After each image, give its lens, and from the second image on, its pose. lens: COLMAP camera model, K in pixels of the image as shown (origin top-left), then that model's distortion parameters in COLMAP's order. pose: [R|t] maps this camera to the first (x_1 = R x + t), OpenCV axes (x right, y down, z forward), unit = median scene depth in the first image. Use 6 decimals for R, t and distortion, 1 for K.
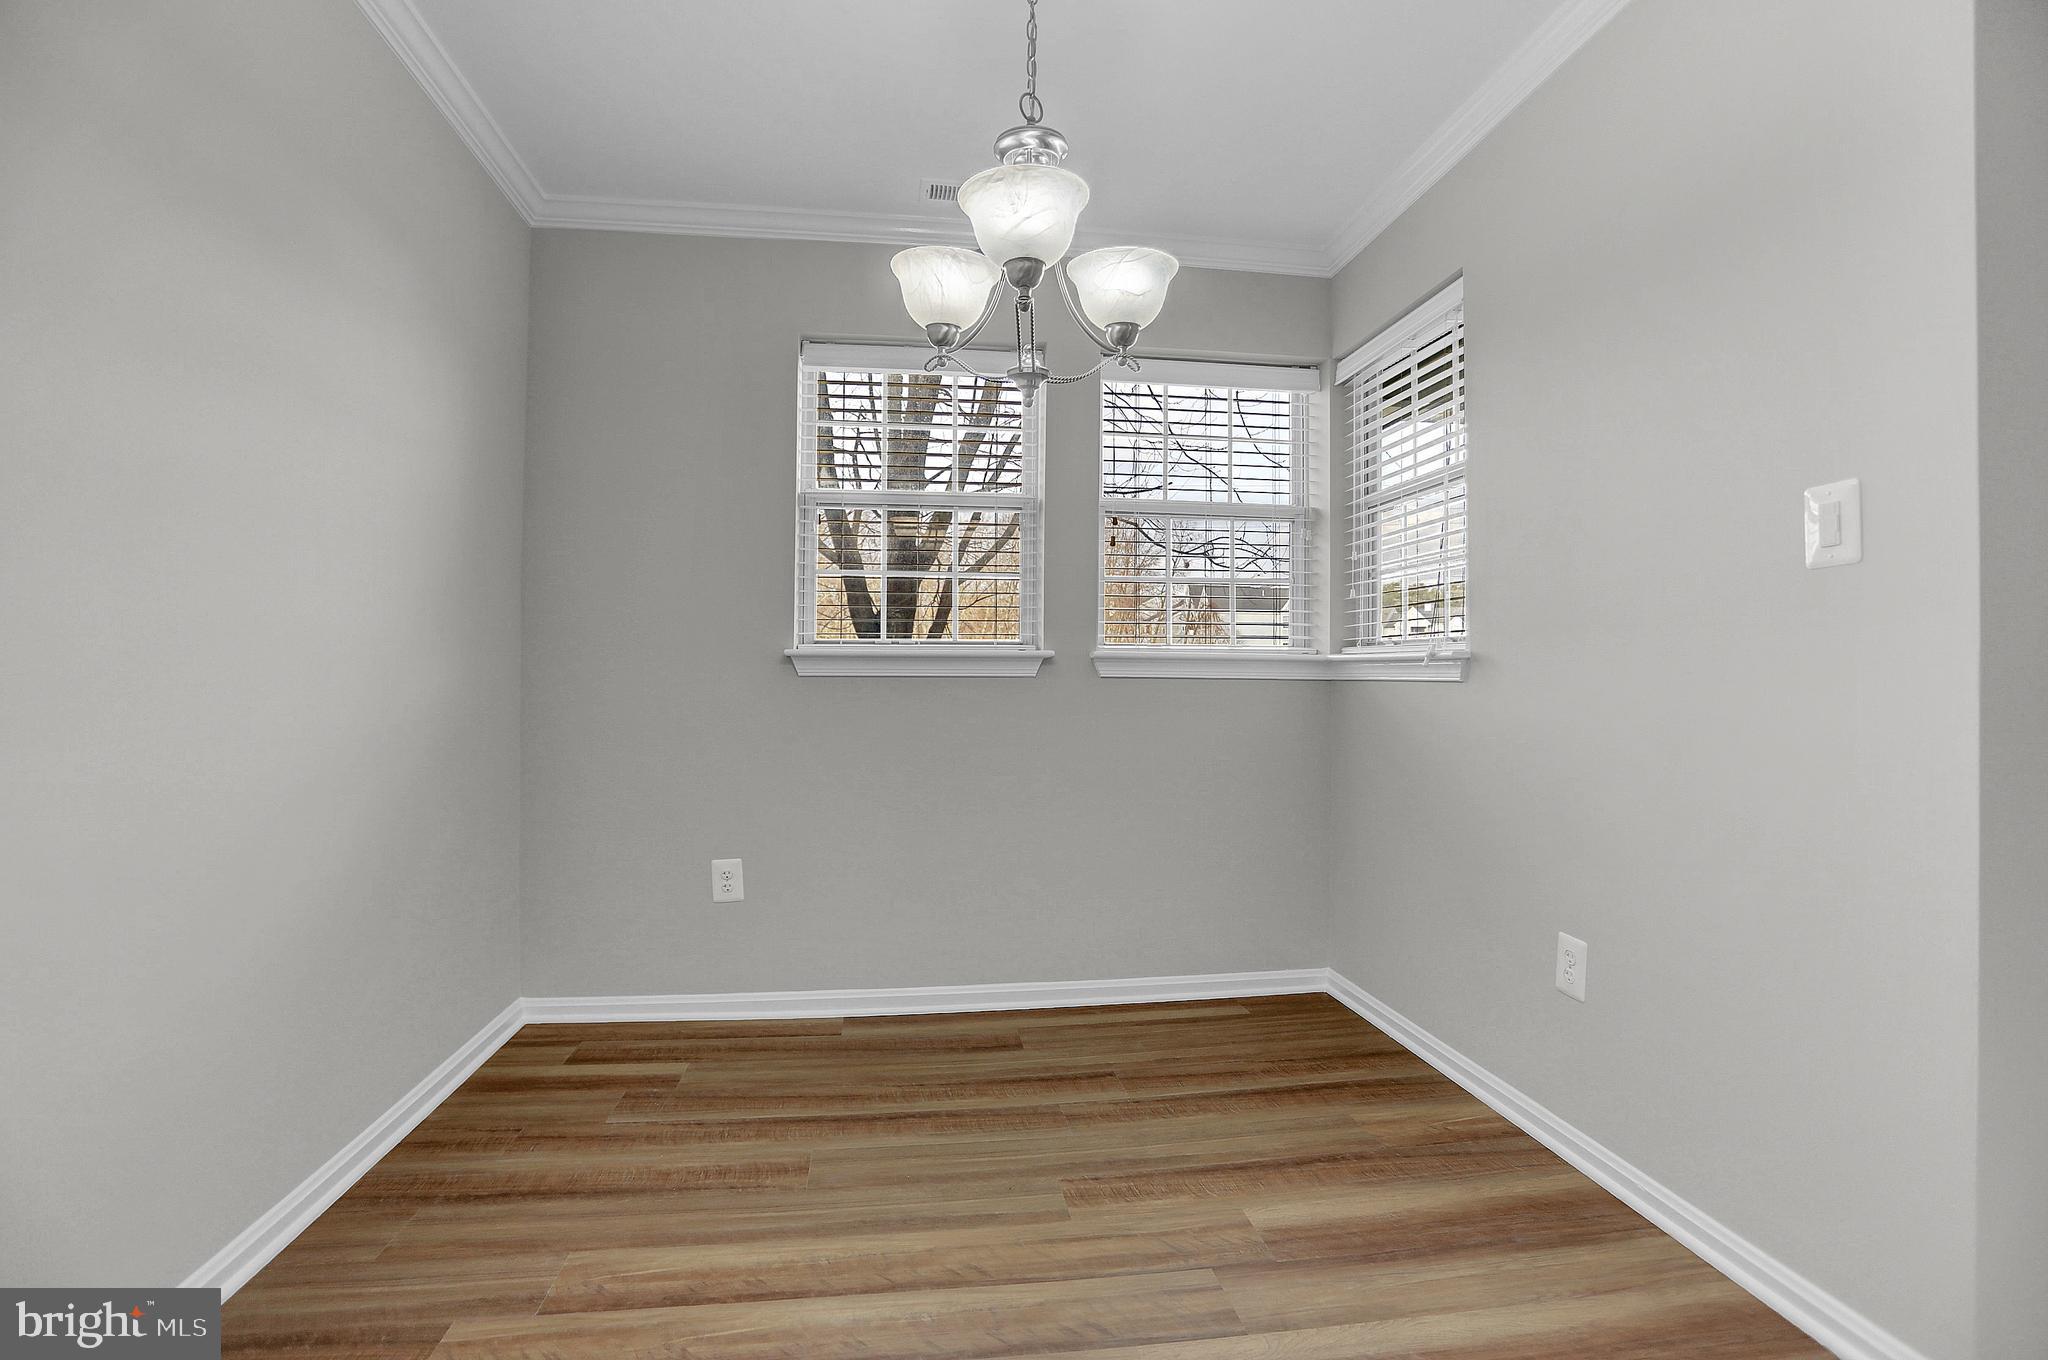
lens RADIAL K [[999.3, 0, 1027.4], [0, 999.3, 677.1], [0, 0, 1]] dist [-0.000630, -0.042271]
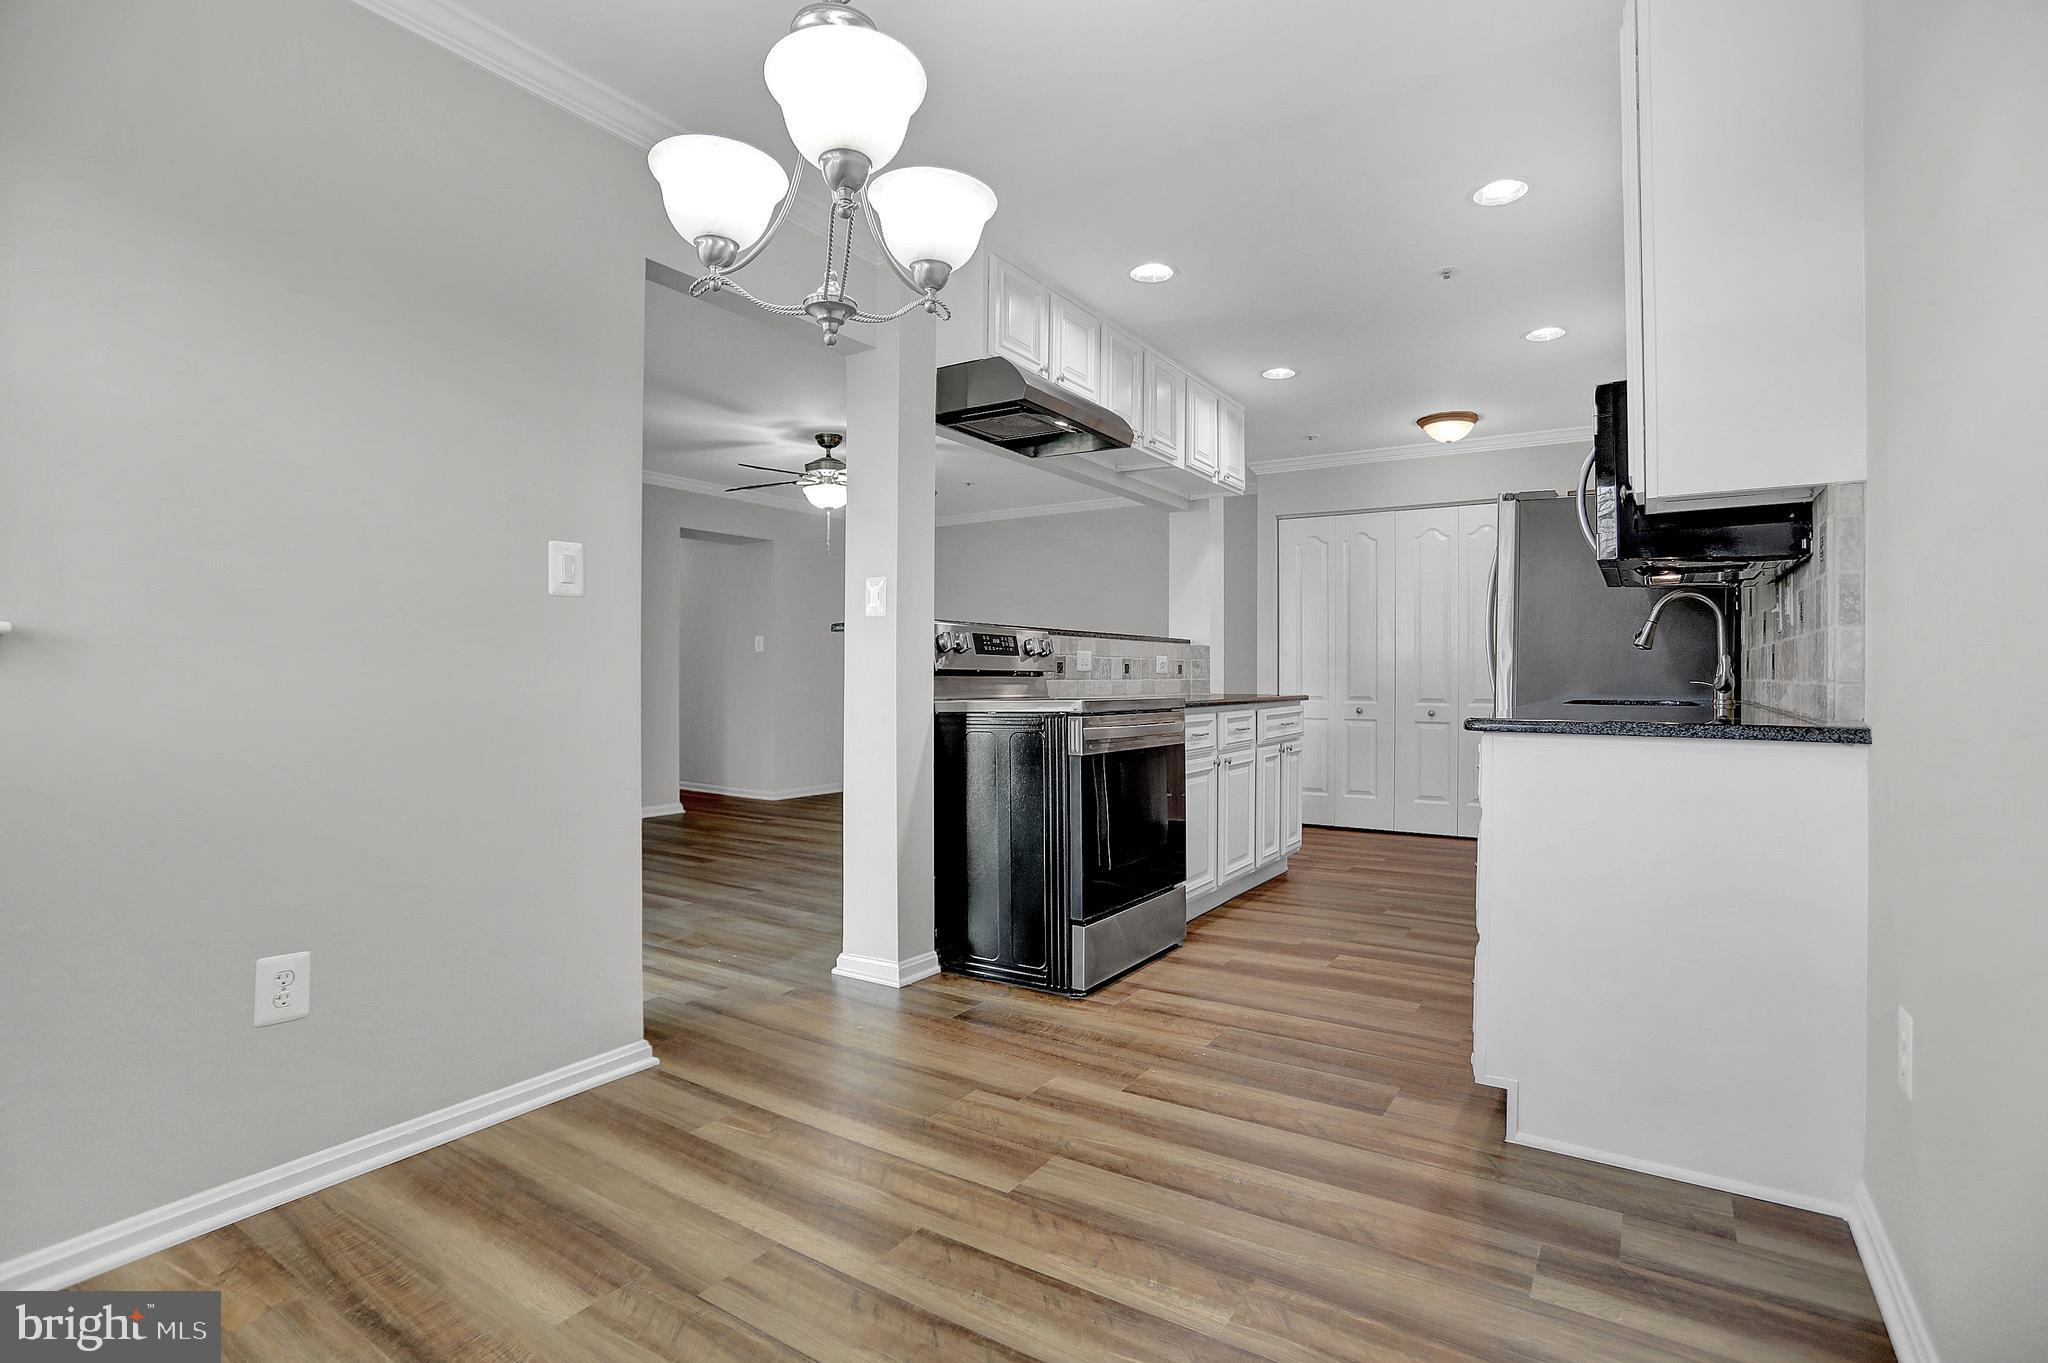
lens RADIAL K [[967.9, 0, 1040.2], [0, 967.9, 671.2], [0, 0, 1]] dist [-0.043078, 0.000099]
pose [[-0.767355, -0.009049, 0.641158, -0.631015], [-0.007178, 0.999959, 0.005522, -0.007288], [-0.641182, -0.000365, -0.767389, 1.467674]]
